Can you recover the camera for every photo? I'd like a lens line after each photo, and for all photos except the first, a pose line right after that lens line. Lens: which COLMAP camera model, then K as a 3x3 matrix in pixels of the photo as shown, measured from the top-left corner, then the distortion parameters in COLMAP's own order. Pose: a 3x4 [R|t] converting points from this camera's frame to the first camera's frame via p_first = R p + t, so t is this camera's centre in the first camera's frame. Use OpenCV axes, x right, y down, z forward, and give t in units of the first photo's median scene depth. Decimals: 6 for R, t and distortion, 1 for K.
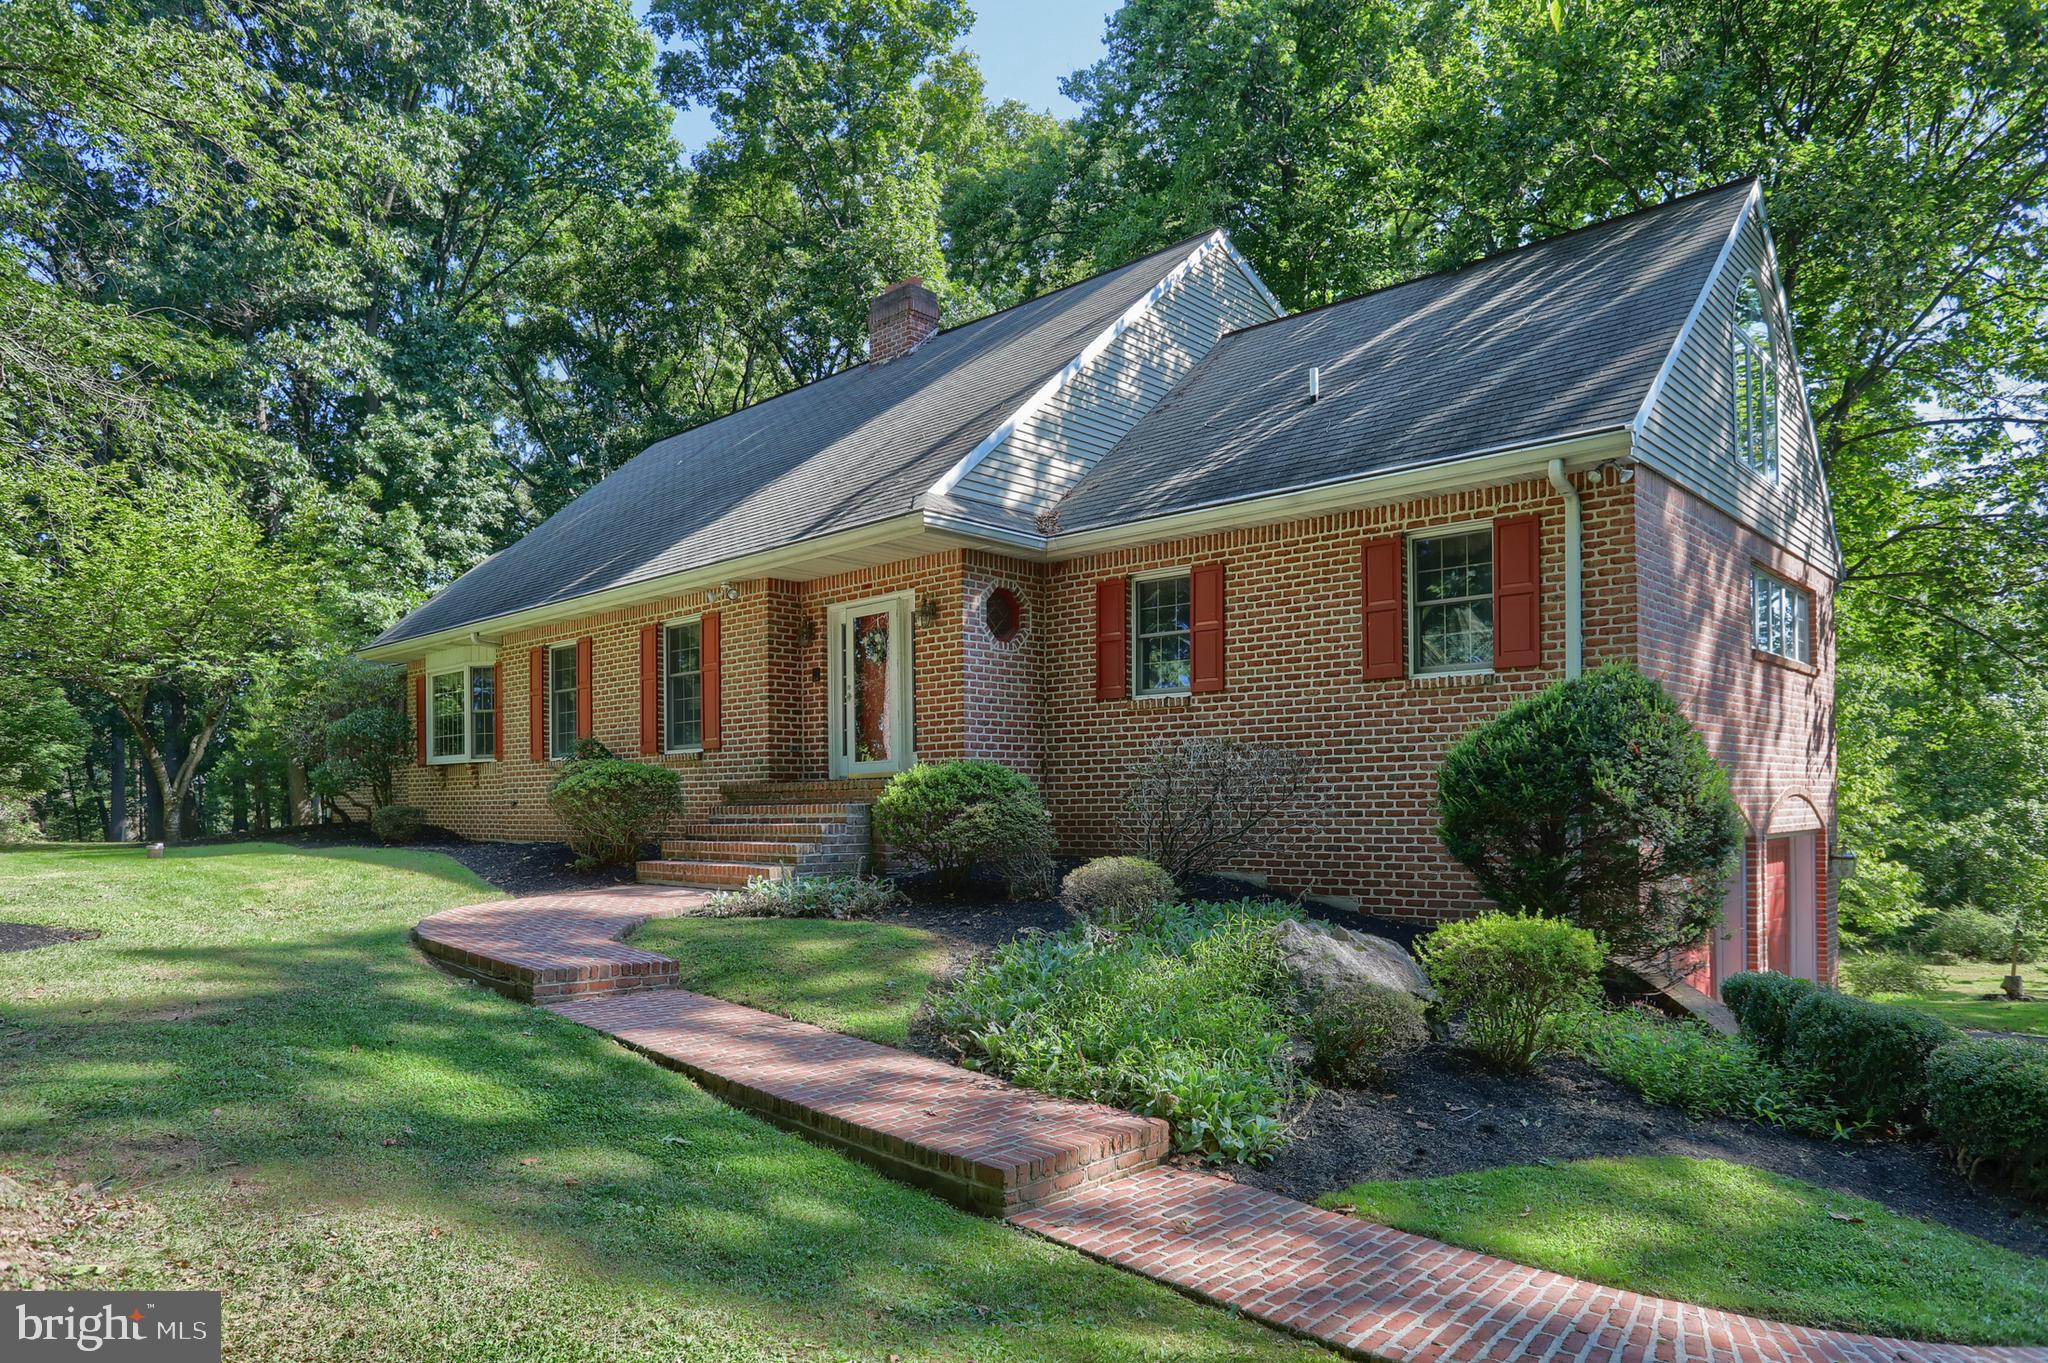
lens RADIAL K [[1281.4, 0, 1017.9], [0, 1281.4, 774.8], [0, 0, 1]] dist [-0.039656, -0.000426]
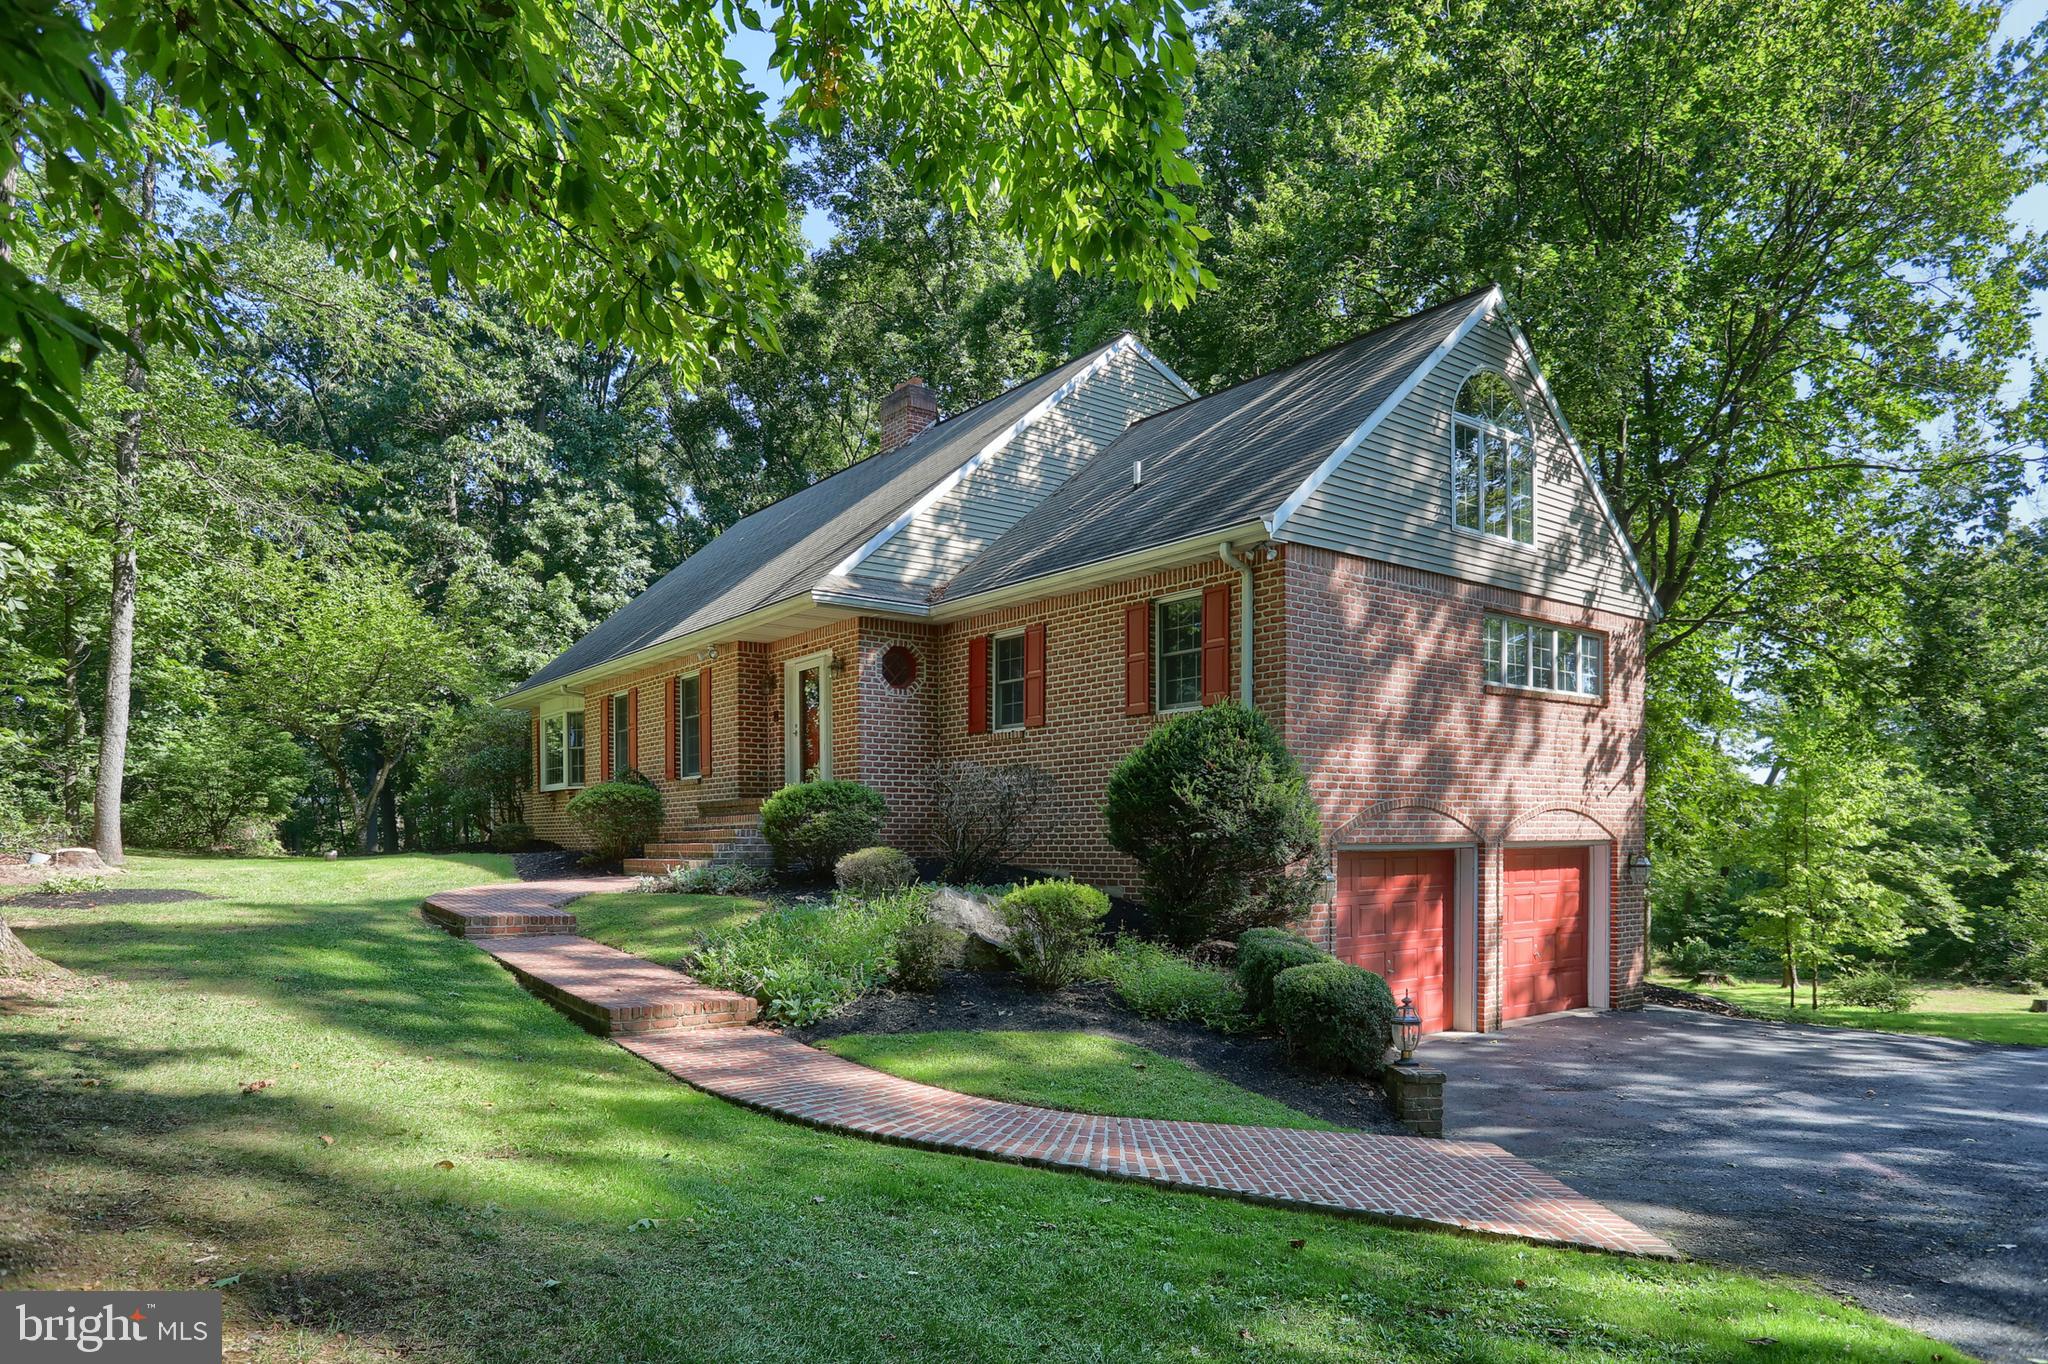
lens RADIAL K [[1269.4, 0, 1025.2], [0, 1269.4, 832.7], [0, 0, 1]] dist [-0.052137, -0.000673]
pose [[0.986774, 0.002168, -0.162086, 0.299062], [0.000879, 0.999824, 0.018726, 0.014918], [0.162098, -0.018621, 0.986599, -0.210136]]
